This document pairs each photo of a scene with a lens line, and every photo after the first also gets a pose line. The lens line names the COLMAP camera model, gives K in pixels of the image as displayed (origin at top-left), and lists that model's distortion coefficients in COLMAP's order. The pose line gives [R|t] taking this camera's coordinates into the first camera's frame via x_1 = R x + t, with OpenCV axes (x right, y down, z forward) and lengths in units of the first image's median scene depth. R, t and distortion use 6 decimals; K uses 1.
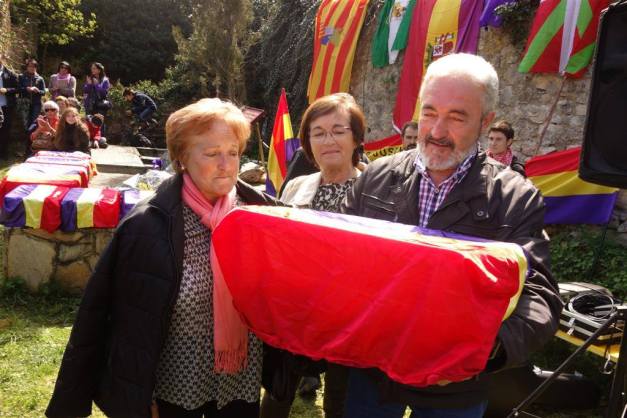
lens RADIAL K [[500.4, 0, 313.5], [0, 500.4, 209.0], [0, 0, 1]] dist [-0.003926, 0.000549]
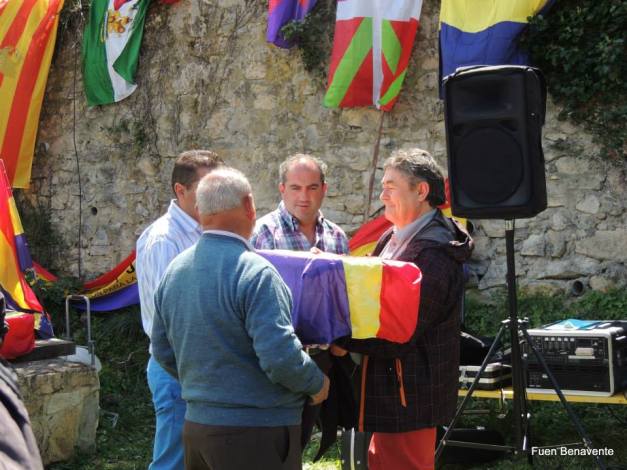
lens RADIAL K [[1108.3, 0, 320.9], [0, 1108.3, 235.9], [0, 0, 1]] dist [-0.100405, 0.033250]
pose [[0.892203, -0.136617, 0.430477, -0.327432], [0.189333, 0.978494, -0.081873, 0.049244], [-0.410034, 0.154551, 0.898881, -0.449537]]
